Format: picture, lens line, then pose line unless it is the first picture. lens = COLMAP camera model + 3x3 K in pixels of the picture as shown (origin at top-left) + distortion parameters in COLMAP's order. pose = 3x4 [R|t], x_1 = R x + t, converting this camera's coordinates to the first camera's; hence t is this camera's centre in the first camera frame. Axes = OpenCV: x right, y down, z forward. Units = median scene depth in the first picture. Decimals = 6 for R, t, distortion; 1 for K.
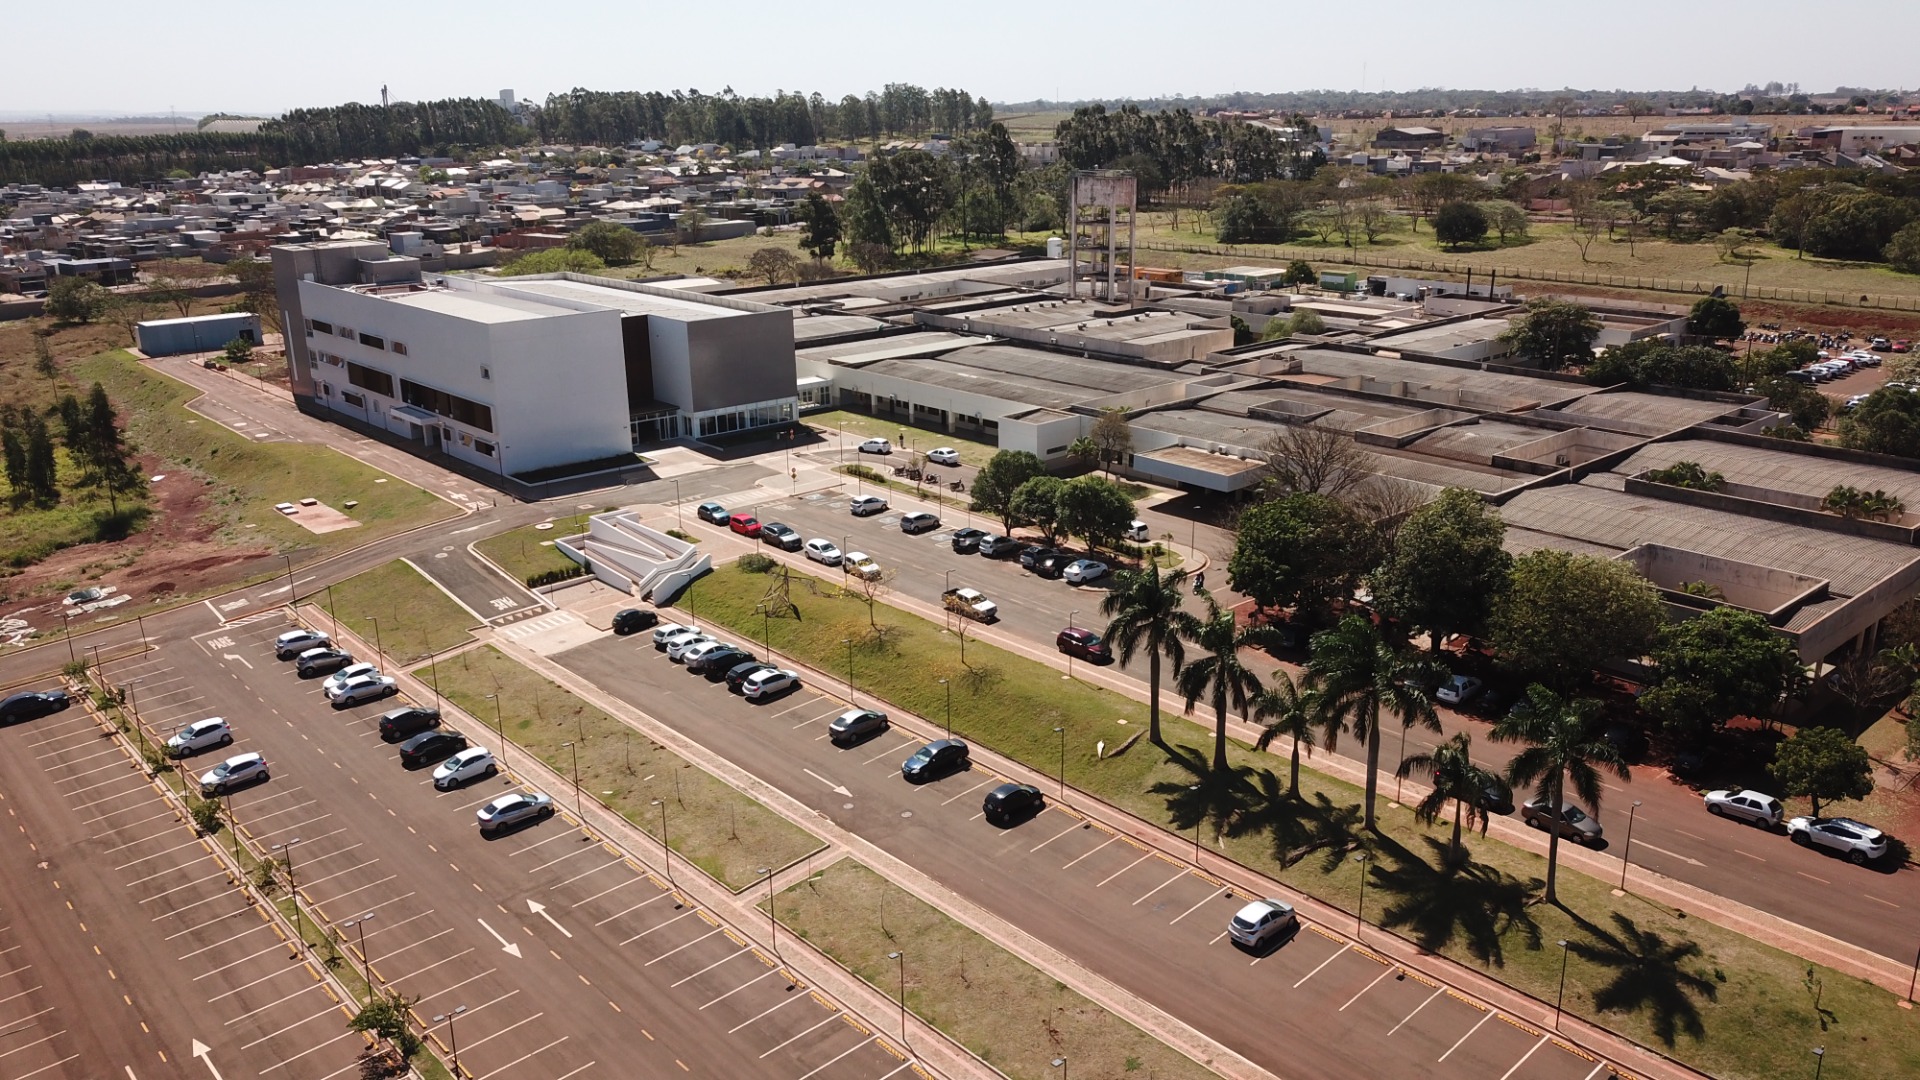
lens RADIAL K [[1460.4, 0, 968.8], [0, 1460.4, 552.8], [0, 0, 1]] dist [0.010170, -0.004618]
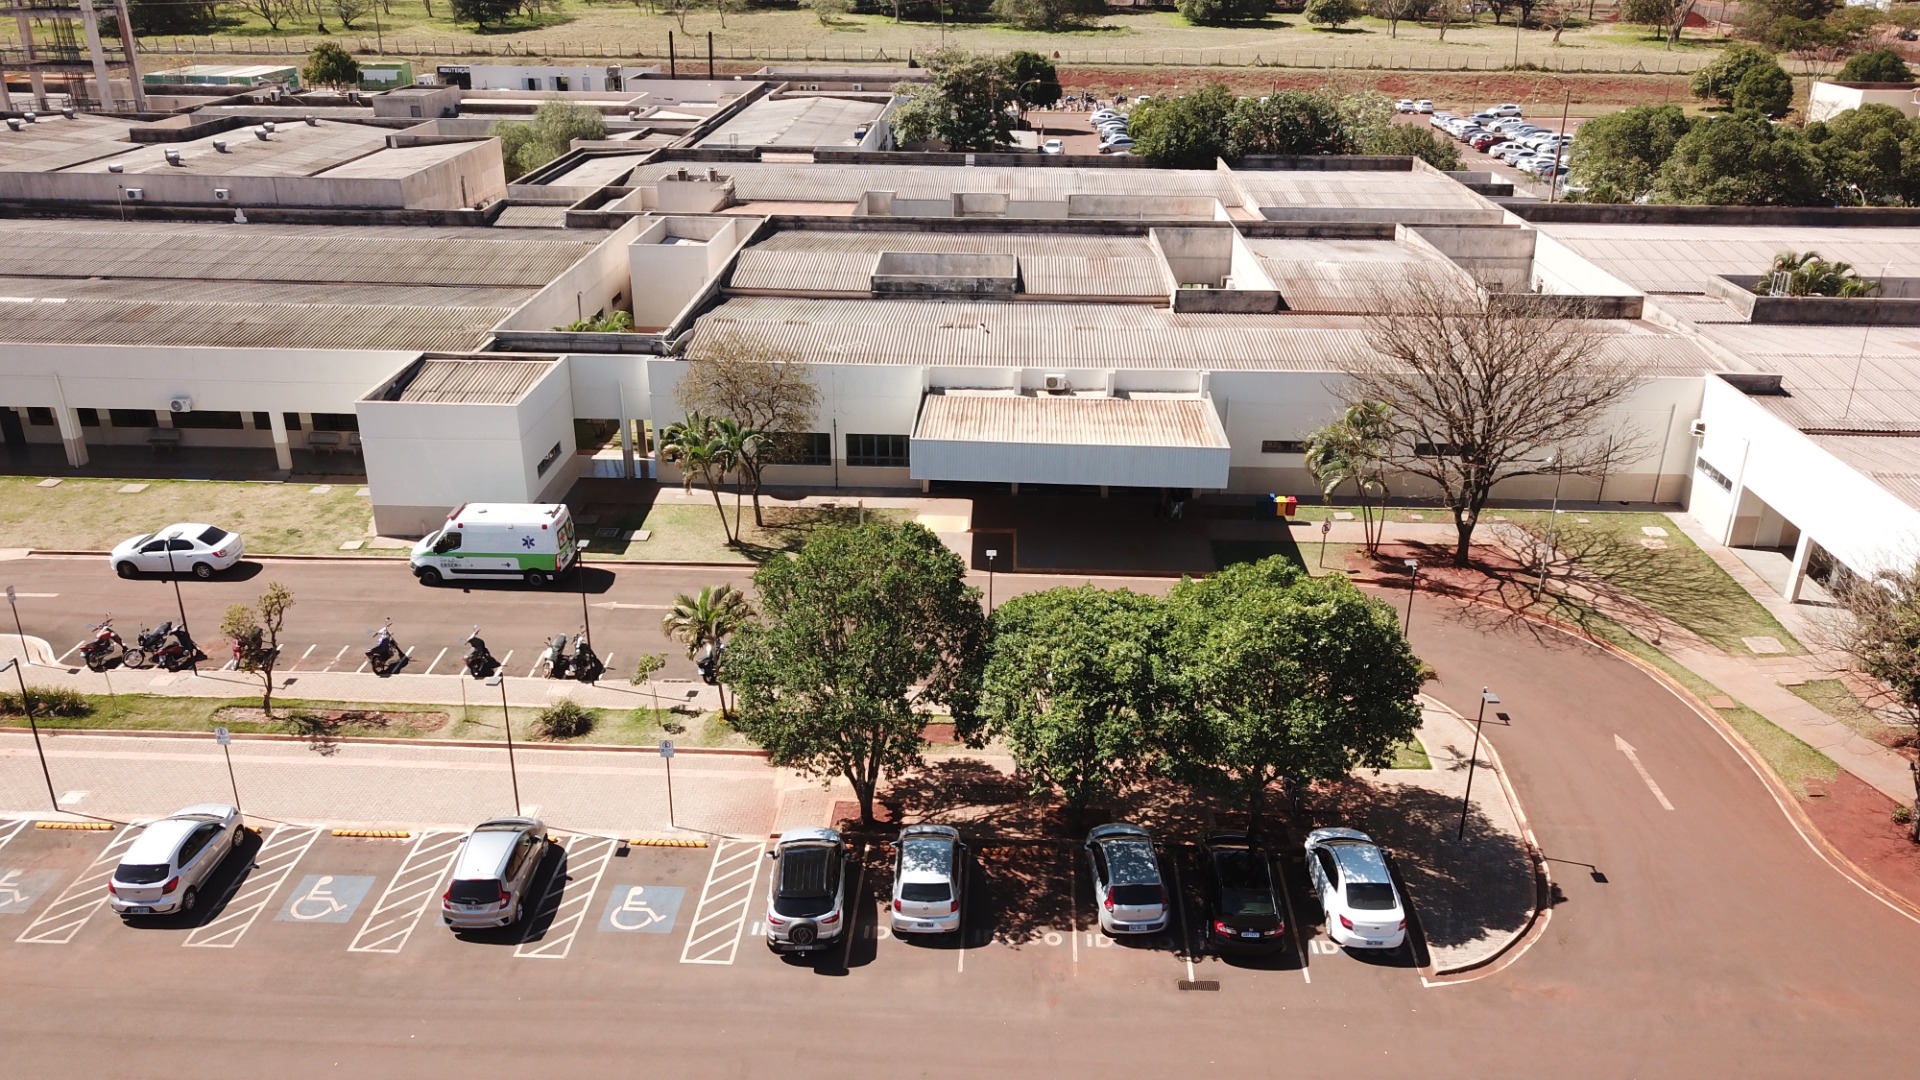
lens RADIAL K [[1470.1, 0, 960.0], [0, 1470.1, 540.0], [0, 0, 1]] dist [0.011678, 0.004720]
pose [[0.693929, -0.263486, 0.670103, -0.112363], [0.197417, 0.964601, 0.174847, -0.088016], [-0.692451, 0.010958, 0.721381, 0.602551]]
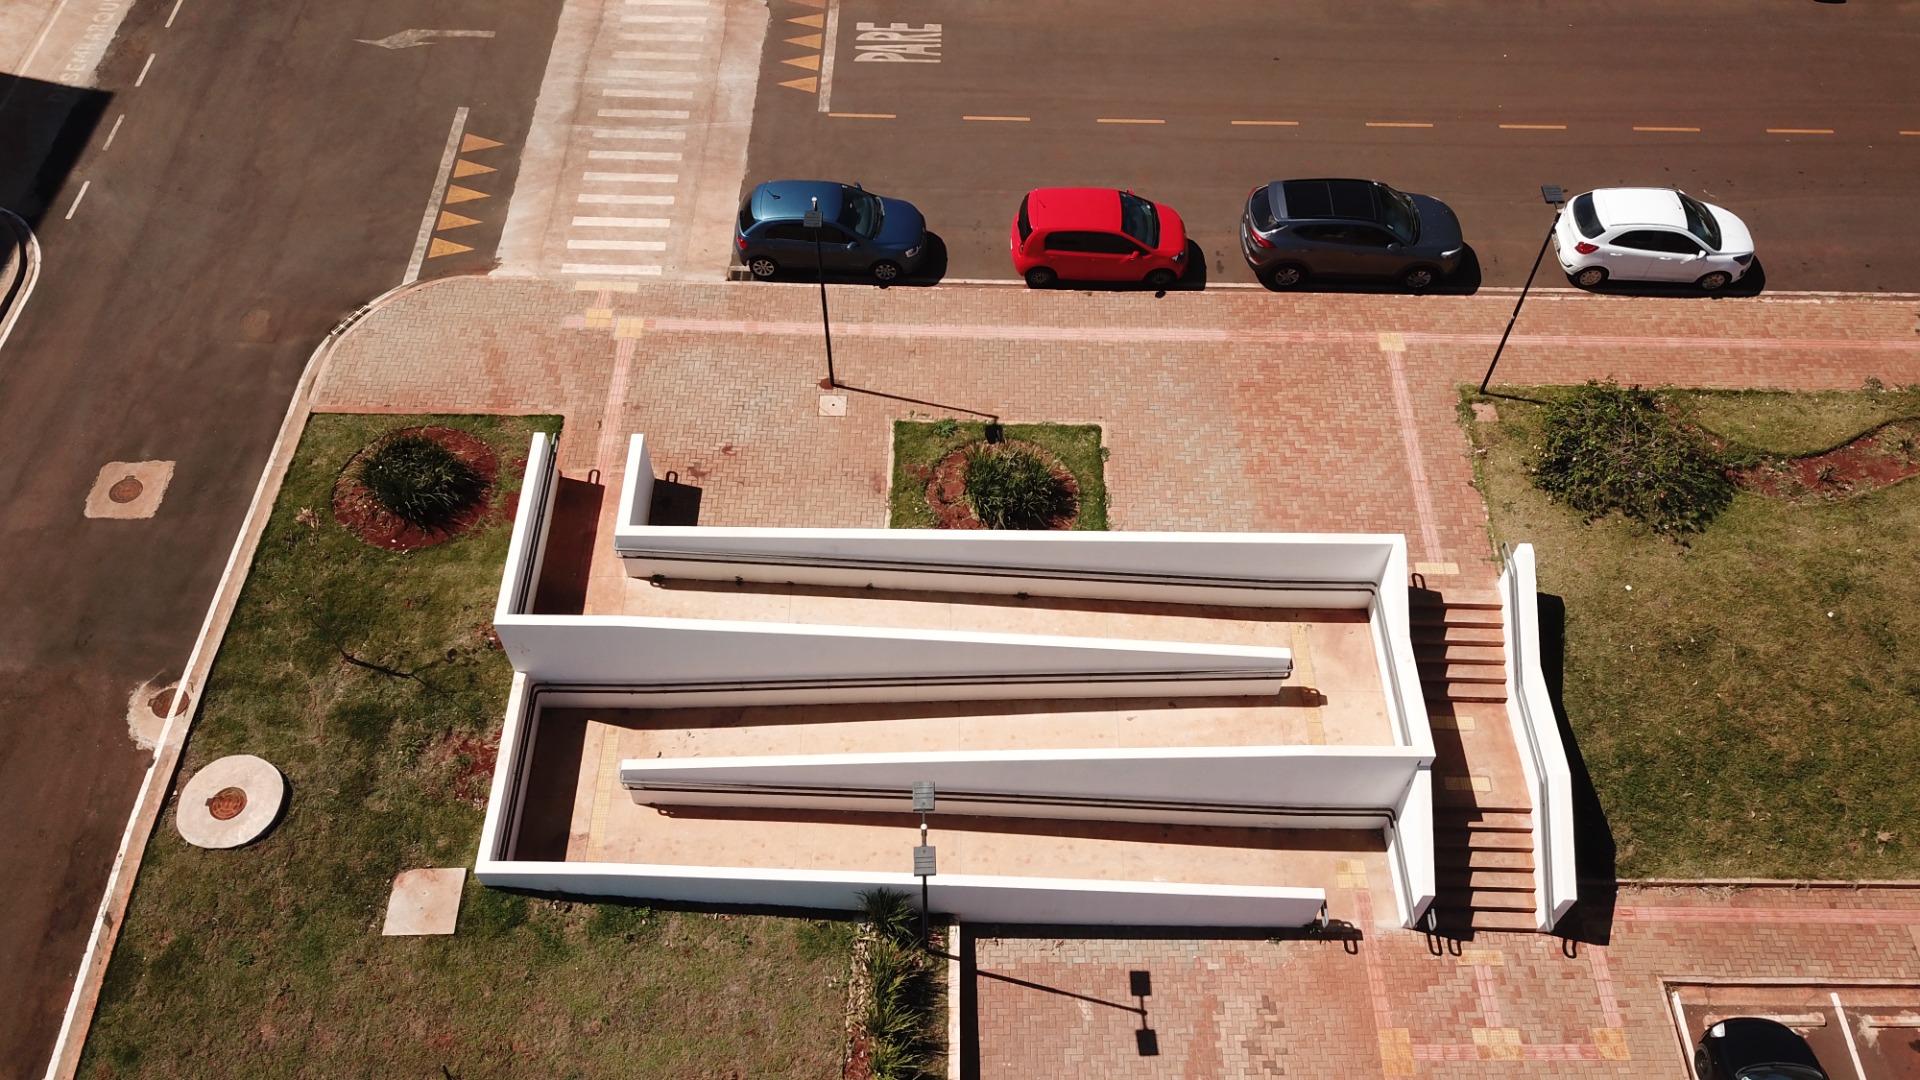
lens RADIAL K [[1460.4, 0, 968.8], [0, 1460.4, 552.8], [0, 0, 1]] dist [0.010170, -0.004618]
pose [[0.670791, -0.589922, 0.449478, -0.238519], [0.198893, 0.726945, 0.657261, -0.109110], [-0.714479, -0.351487, 0.604960, 0.691212]]
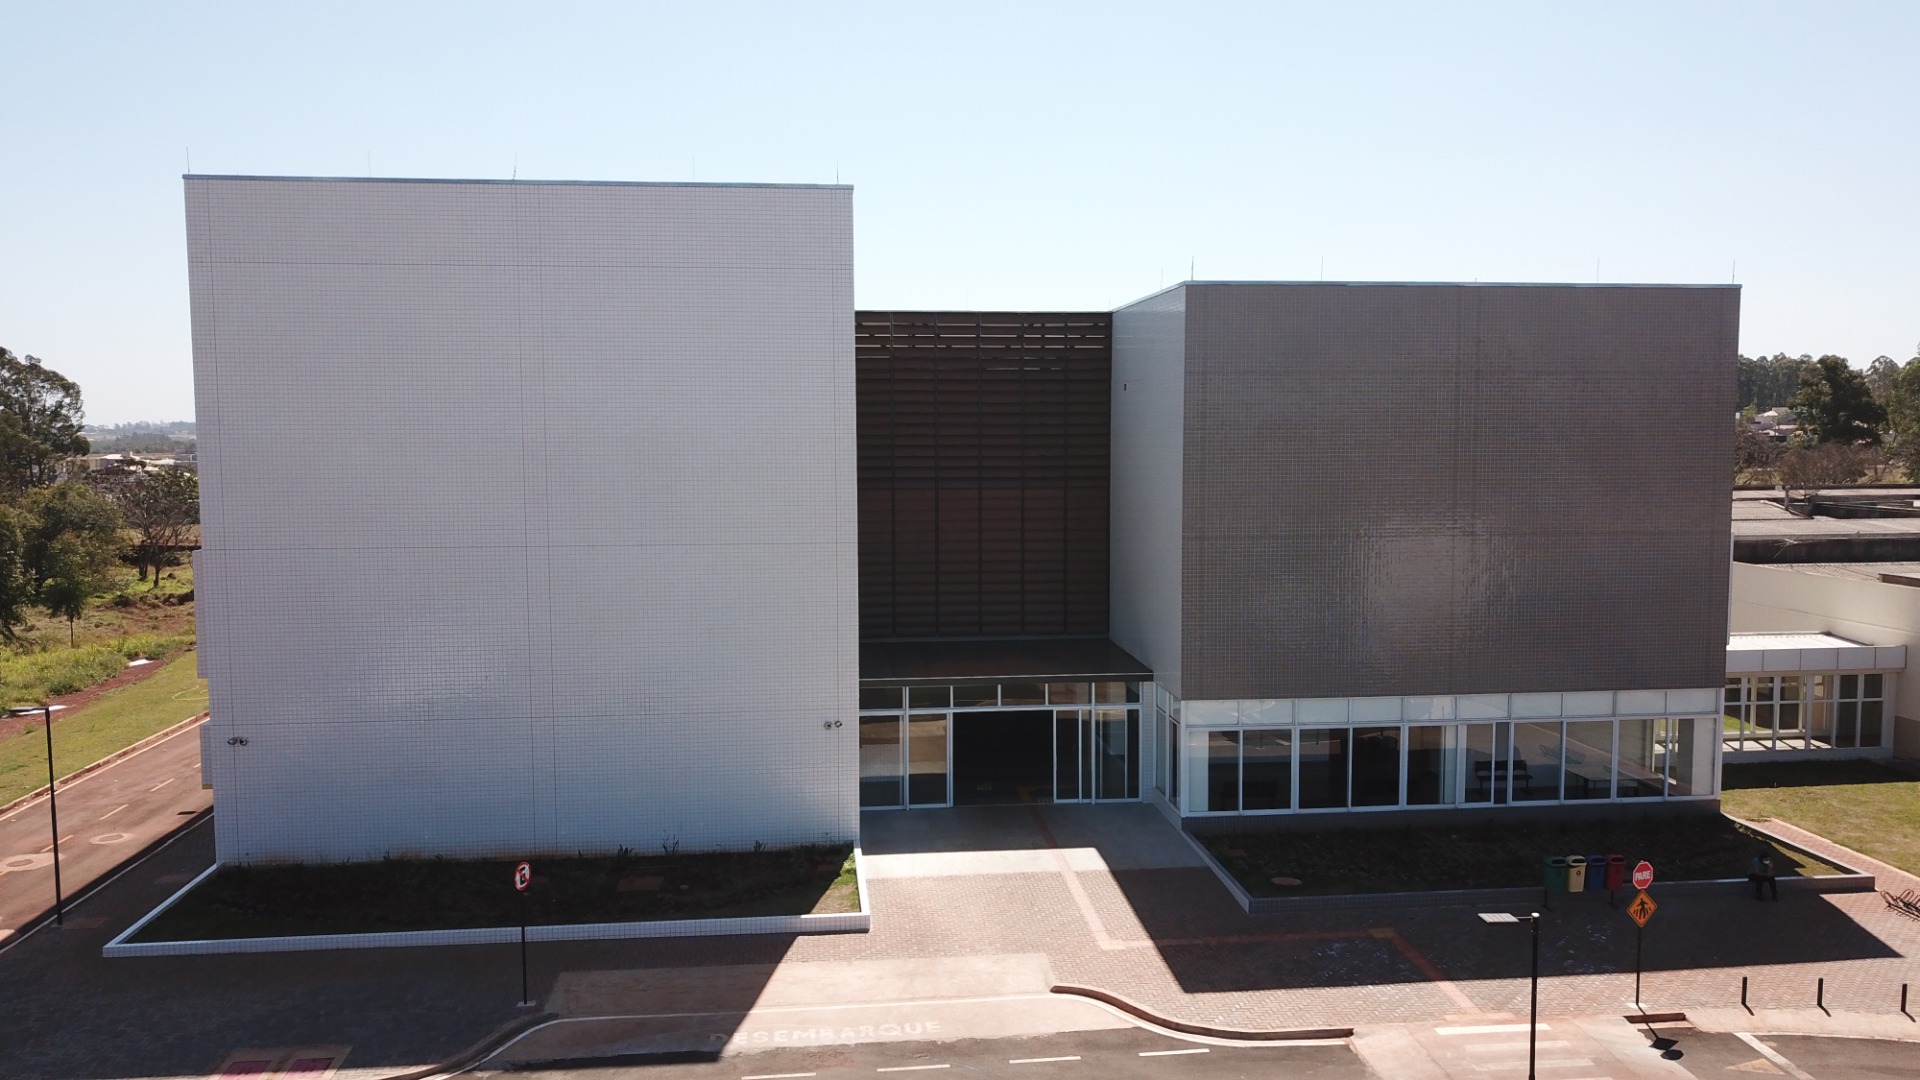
lens RADIAL K [[1460.4, 0, 968.8], [0, 1460.4, 552.8], [0, 0, 1]] dist [0.010170, -0.004618]
pose [[0.811226, 0.055015, -0.582138, -0.087513], [-0.175945, 0.972392, -0.153288, -0.078081], [0.557634, 0.226775, 0.798510, 0.801208]]
